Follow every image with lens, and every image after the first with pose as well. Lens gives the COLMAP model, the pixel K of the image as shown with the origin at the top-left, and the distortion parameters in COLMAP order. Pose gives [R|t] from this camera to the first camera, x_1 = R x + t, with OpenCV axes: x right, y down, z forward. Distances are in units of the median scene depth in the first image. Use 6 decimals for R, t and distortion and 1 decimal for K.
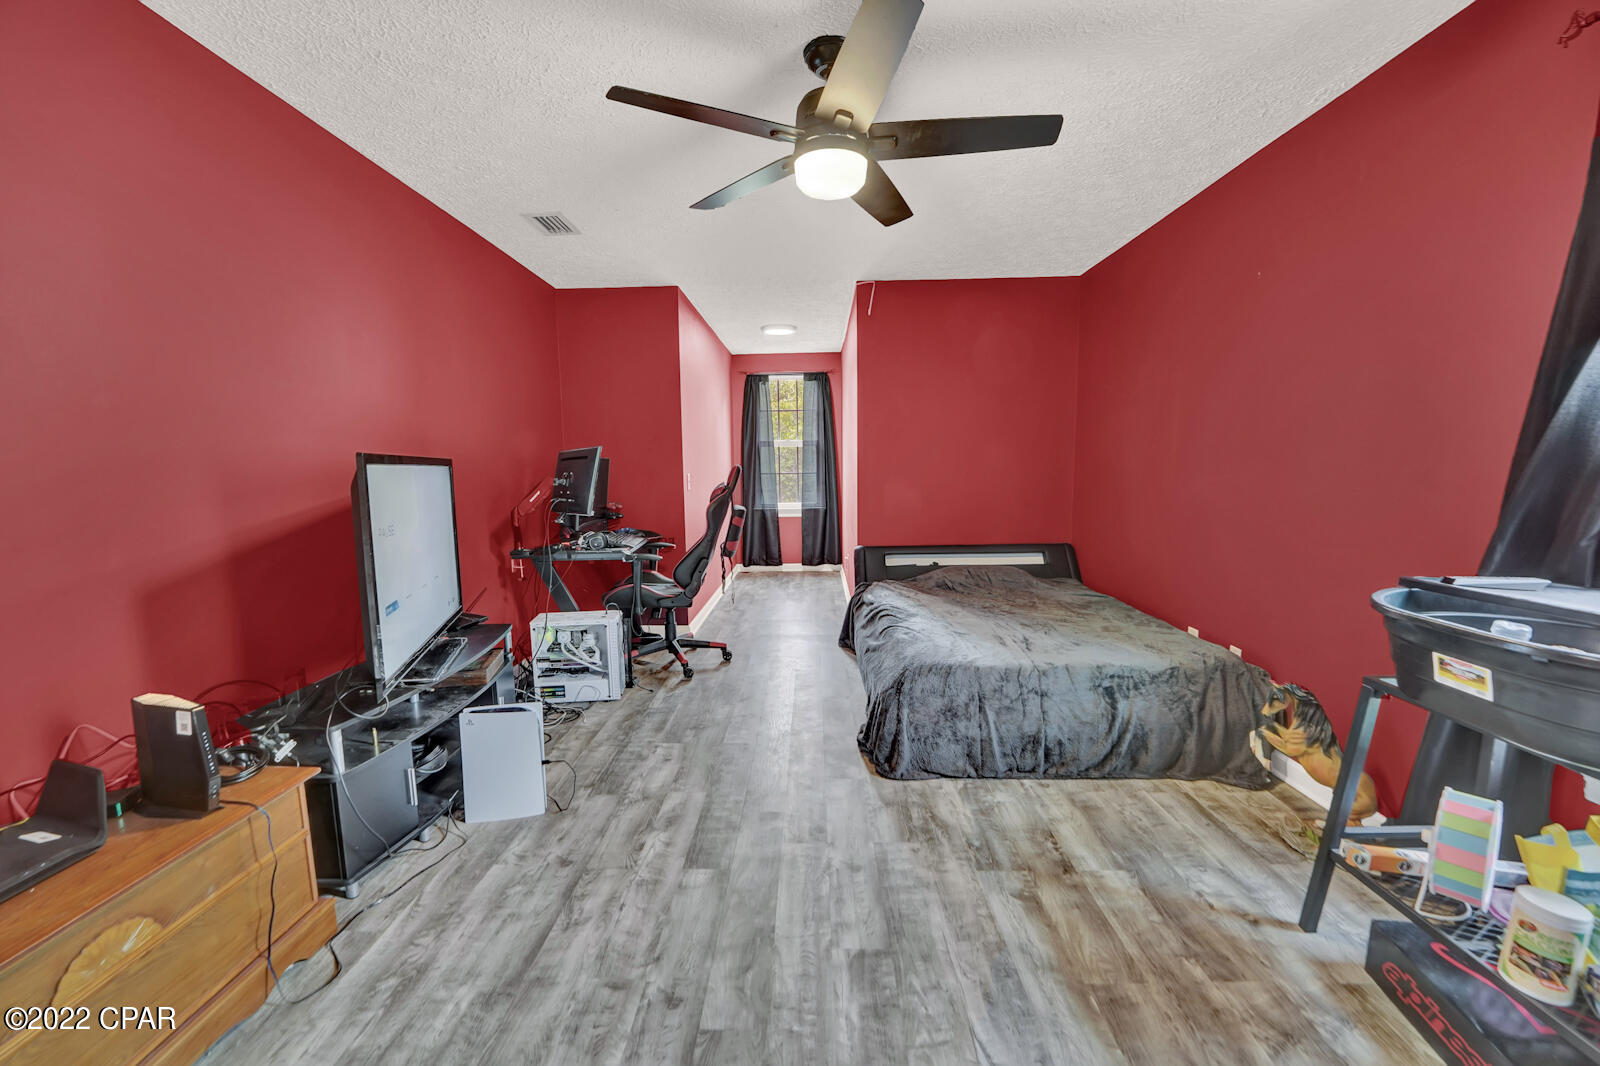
lens RADIAL K [[650.8, 0, 791.6], [0, 650.8, 542.3], [0, 0, 1]] dist [-0.029333, 0.003504]
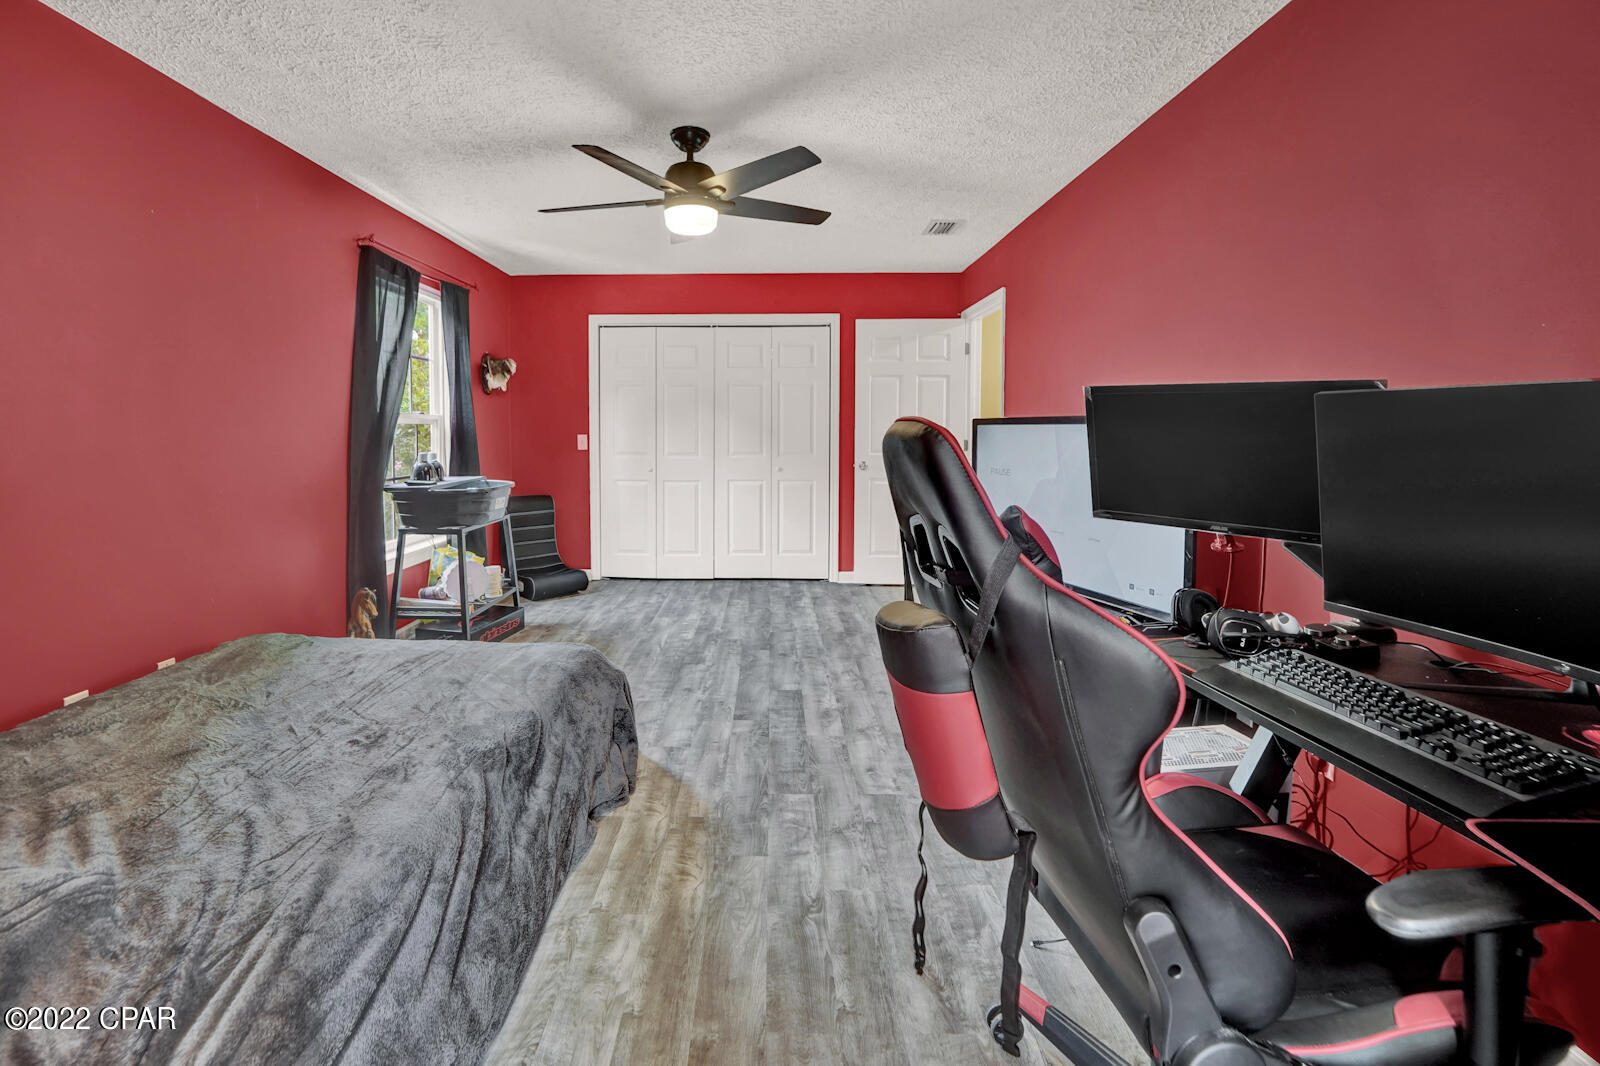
lens RADIAL K [[650.8, 0, 791.6], [0, 650.8, 542.3], [0, 0, 1]] dist [-0.029333, 0.003504]
pose [[-0.997626, 0.019494, -0.066049, -0.039924], [-0.000541, 0.956851, 0.290577, -0.223234], [0.068864, 0.289923, -0.954569, 1.887866]]
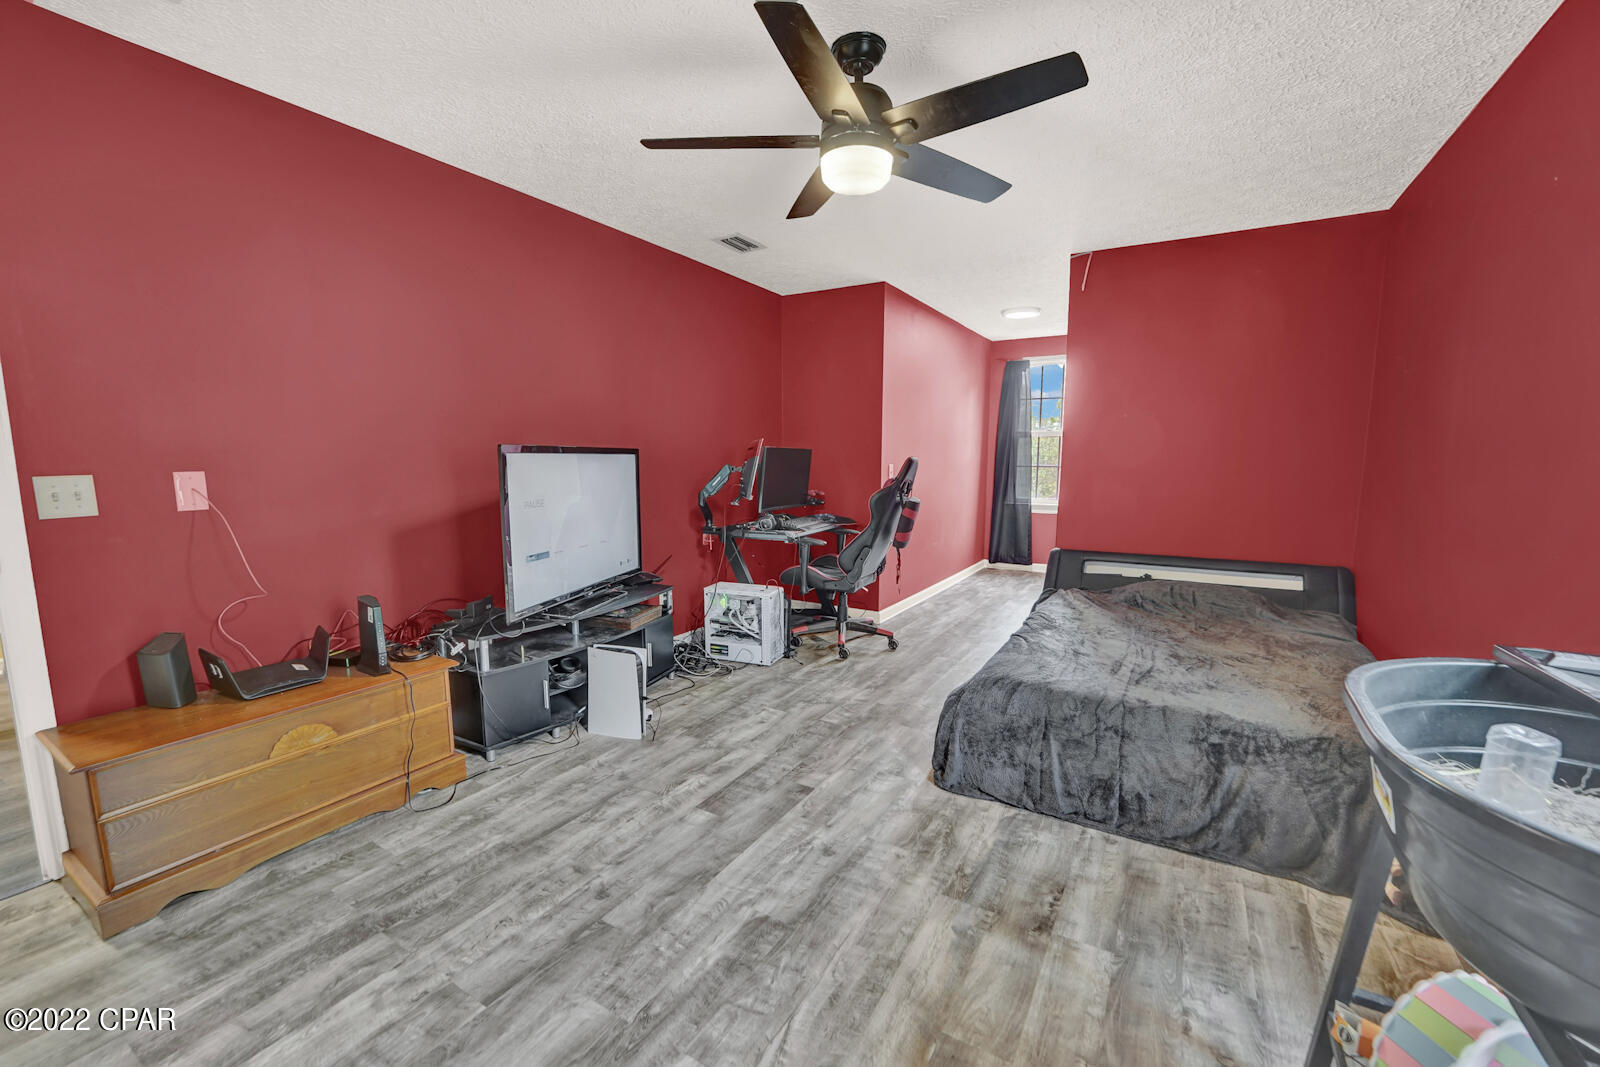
lens RADIAL K [[650.8, 0, 791.6], [0, 650.8, 542.8], [0, 0, 1]] dist [-0.029333, 0.003504]
pose [[0.871426, 0.077813, -0.484317, 0.401132], [-0.069848, 0.996961, 0.034501, -0.013328], [0.485529, 0.003763, 0.874212, 0.057307]]
